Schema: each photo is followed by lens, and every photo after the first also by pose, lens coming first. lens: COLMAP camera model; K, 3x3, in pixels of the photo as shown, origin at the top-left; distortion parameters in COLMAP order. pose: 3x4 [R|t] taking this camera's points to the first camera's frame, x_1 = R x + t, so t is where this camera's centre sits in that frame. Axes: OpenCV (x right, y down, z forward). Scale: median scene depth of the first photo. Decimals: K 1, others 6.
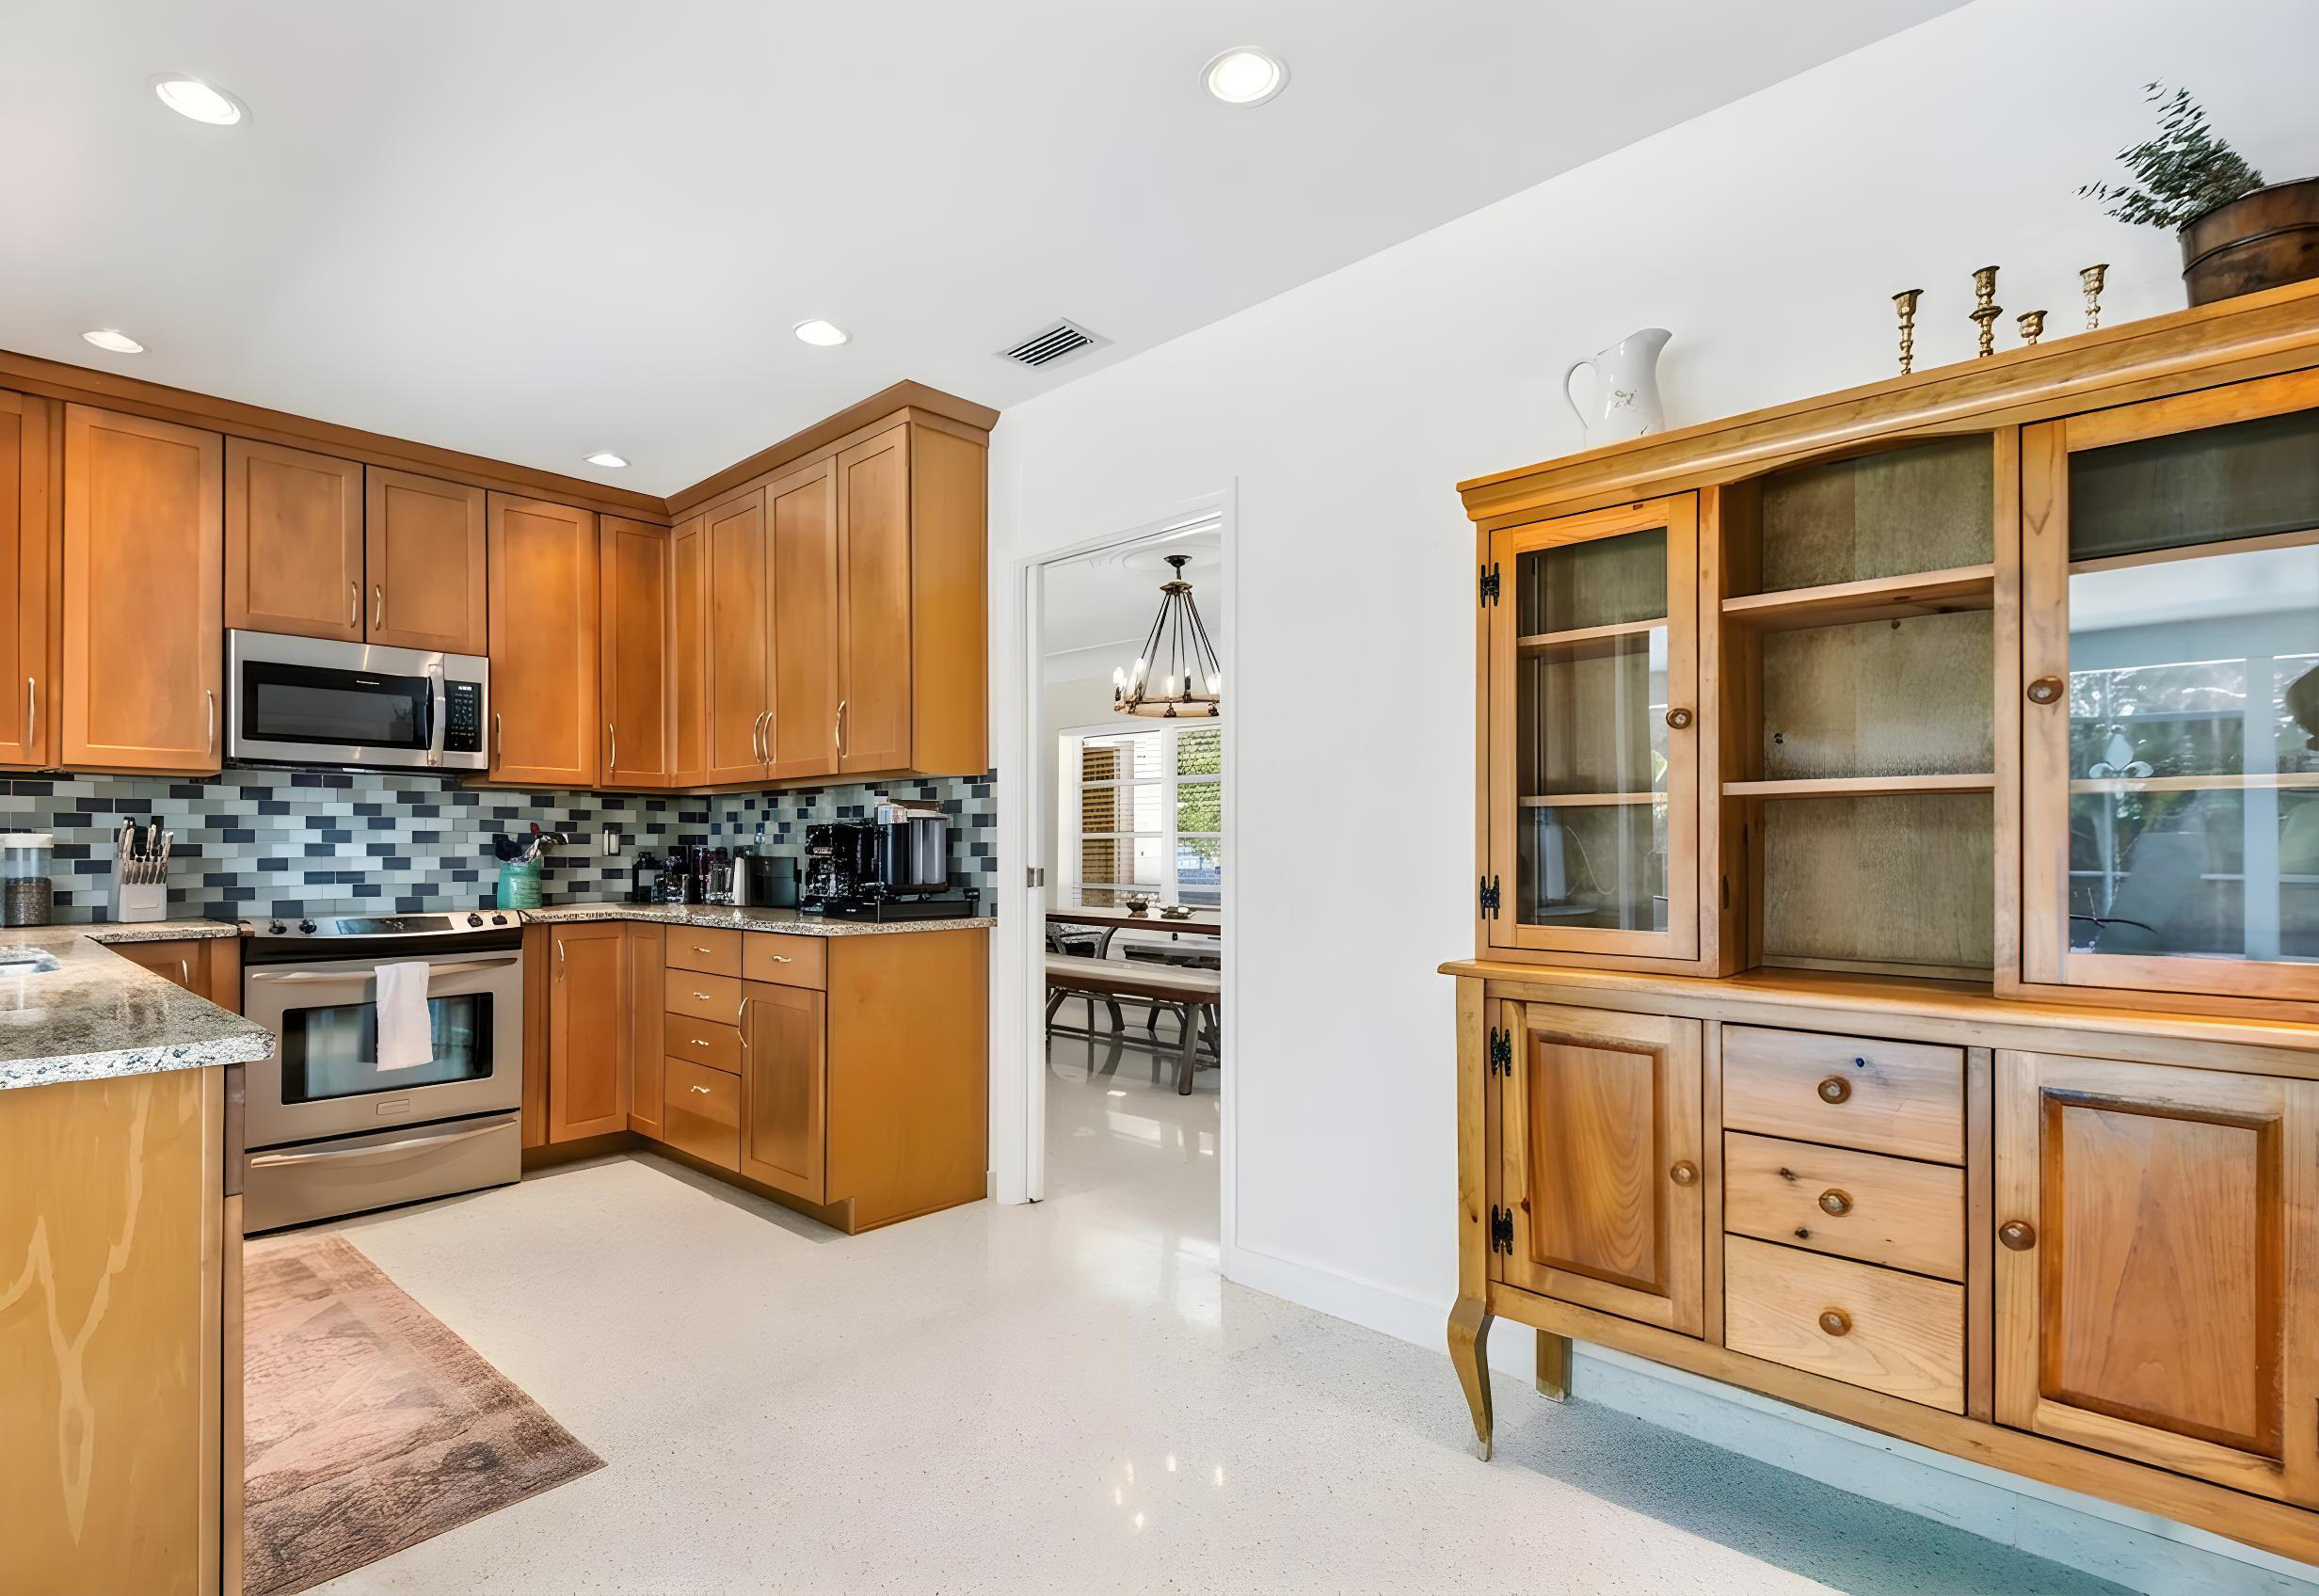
lens RADIAL K [[1094.6, 0, 1153.5], [0, 1094.6, 844.4], [0, 0, 1]] dist [-0.000853, -0.000193]
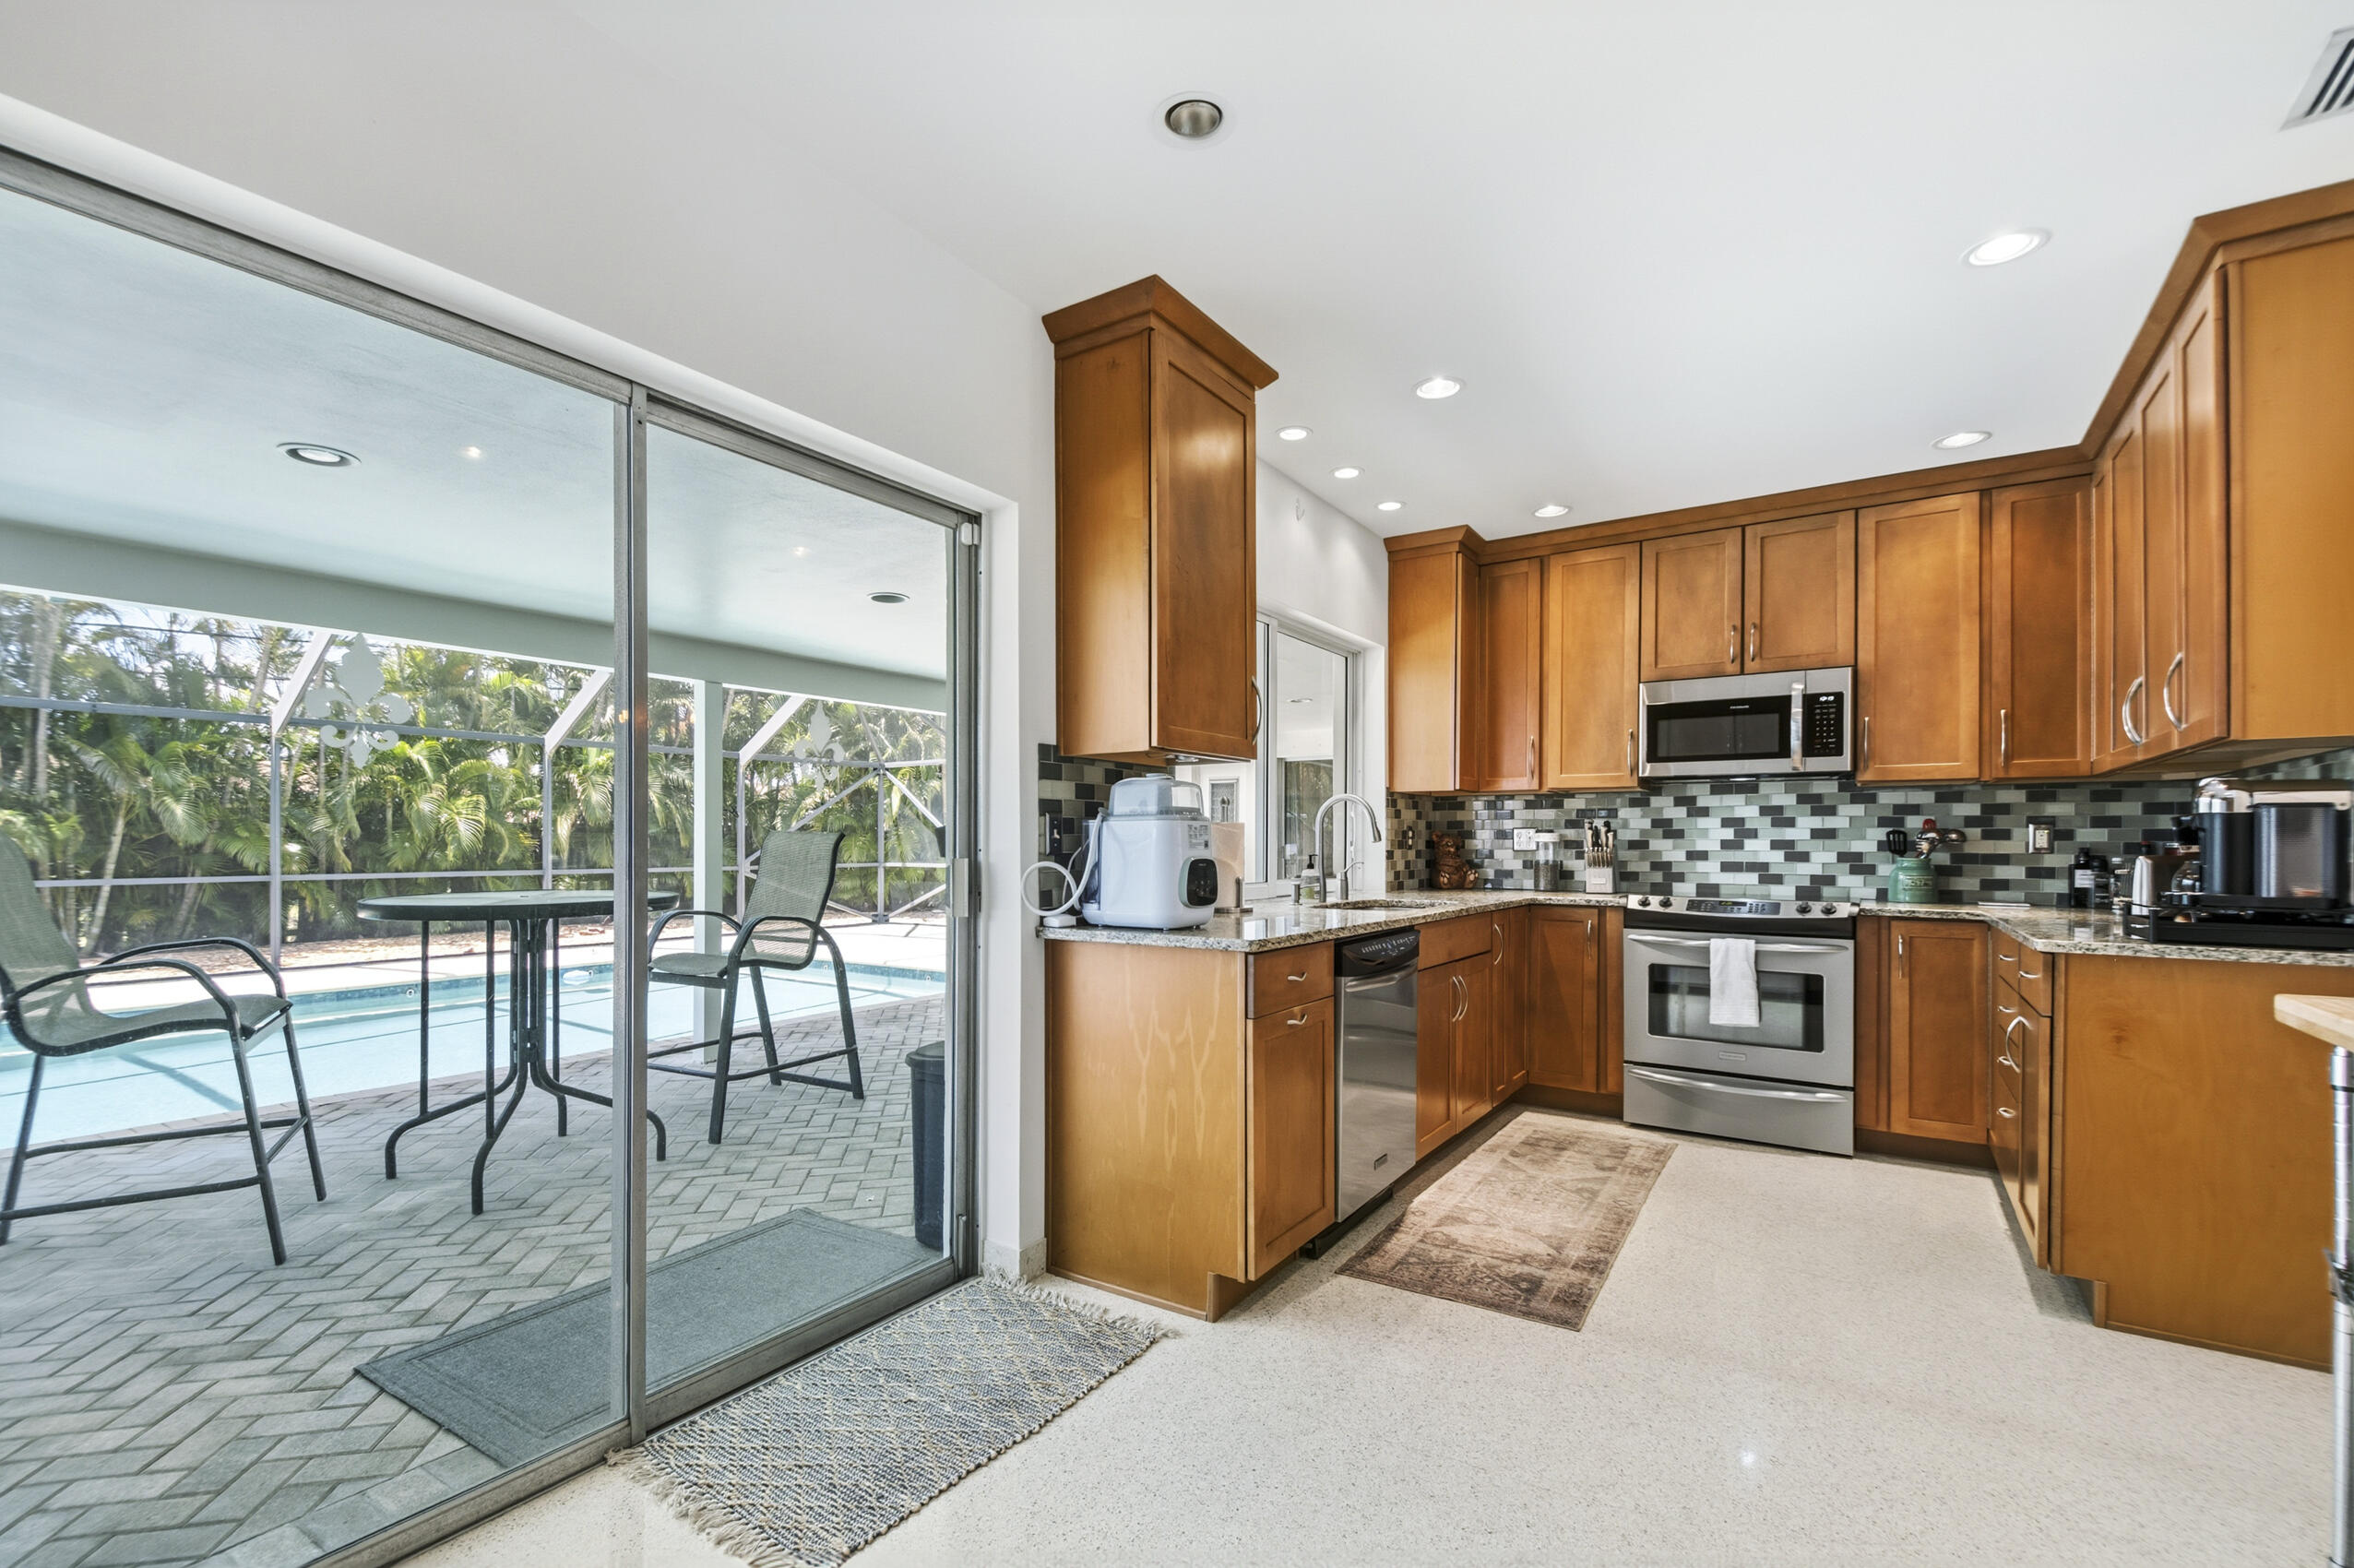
lens RADIAL K [[1064.0, 0, 1166.4], [0, 1064.0, 846.8], [0, 0, 1]] dist [0.000675, -0.000310]
pose [[0.166298, 0.008372, -0.986040, 0.315877], [-0.000512, 0.999965, 0.008404, -0.002166], [0.986075, -0.000893, 0.166297, 0.161980]]
